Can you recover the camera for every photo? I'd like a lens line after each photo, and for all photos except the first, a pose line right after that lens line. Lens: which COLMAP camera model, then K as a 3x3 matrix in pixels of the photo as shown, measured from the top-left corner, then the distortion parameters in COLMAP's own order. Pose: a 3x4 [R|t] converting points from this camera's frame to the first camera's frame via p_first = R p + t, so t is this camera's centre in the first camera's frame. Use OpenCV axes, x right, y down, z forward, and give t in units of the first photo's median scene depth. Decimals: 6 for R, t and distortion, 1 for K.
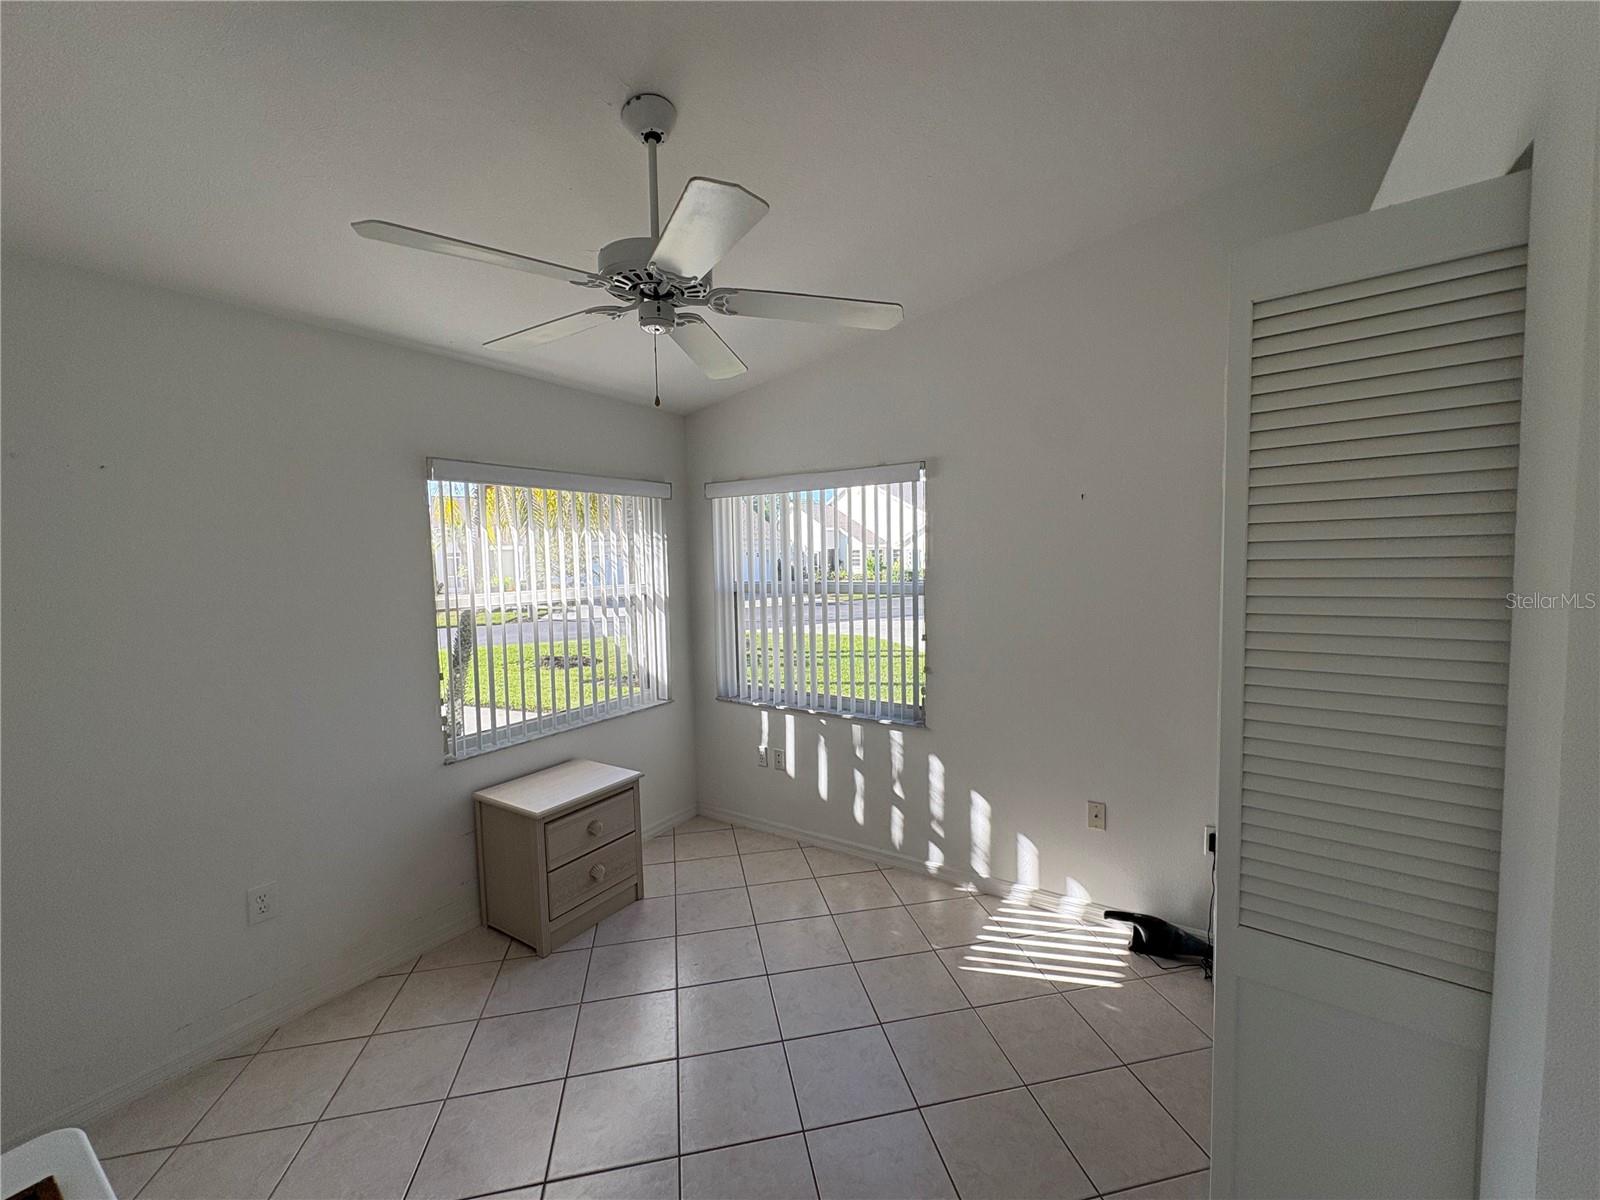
lens RADIAL K [[639.0, 0, 800.0], [0, 639.0, 600.0], [0, 0, 1]] dist [-0.000046, 0.000583]
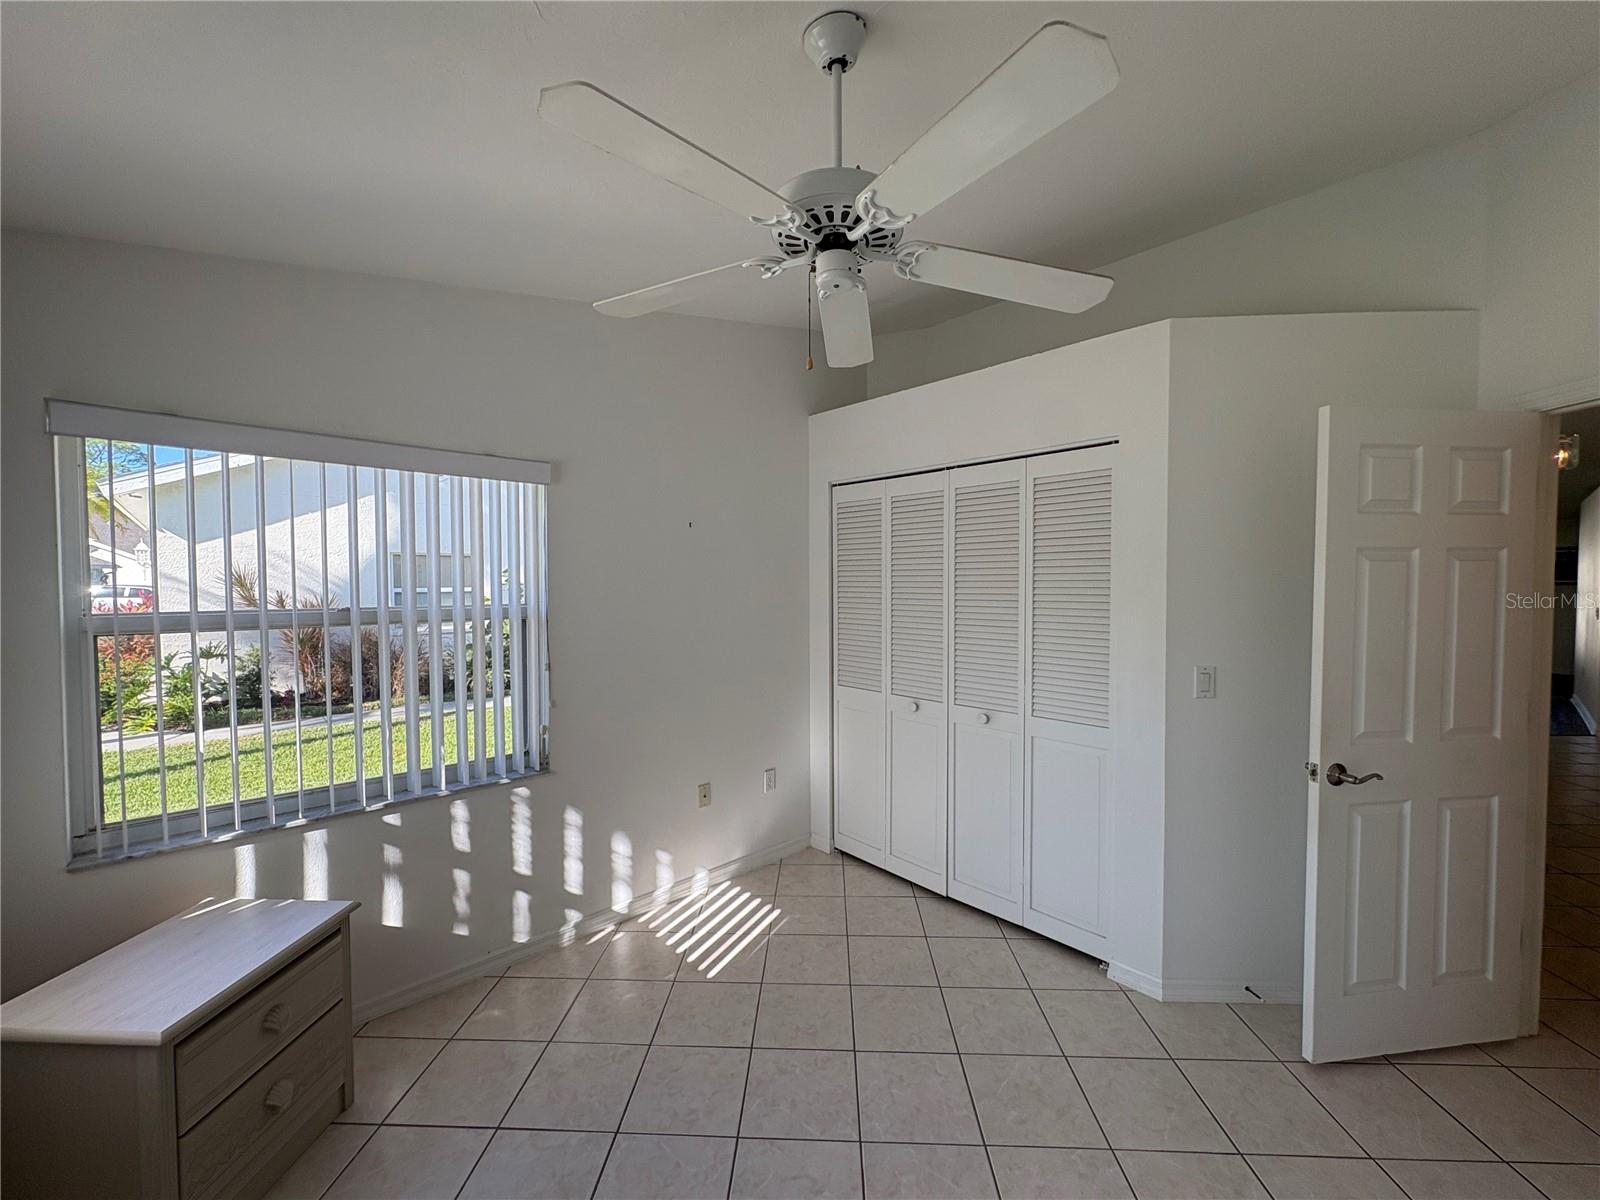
lens RADIAL K [[648.3, 0, 803.7], [0, 648.3, 603.3], [0, 0, 1]] dist [-0.001240, 0.000016]
pose [[0.236157, -0.012562, 0.971634, -0.561426], [0.065032, 0.997879, -0.002905, -0.000188], [-0.969536, 0.063873, 0.236473, 0.458560]]
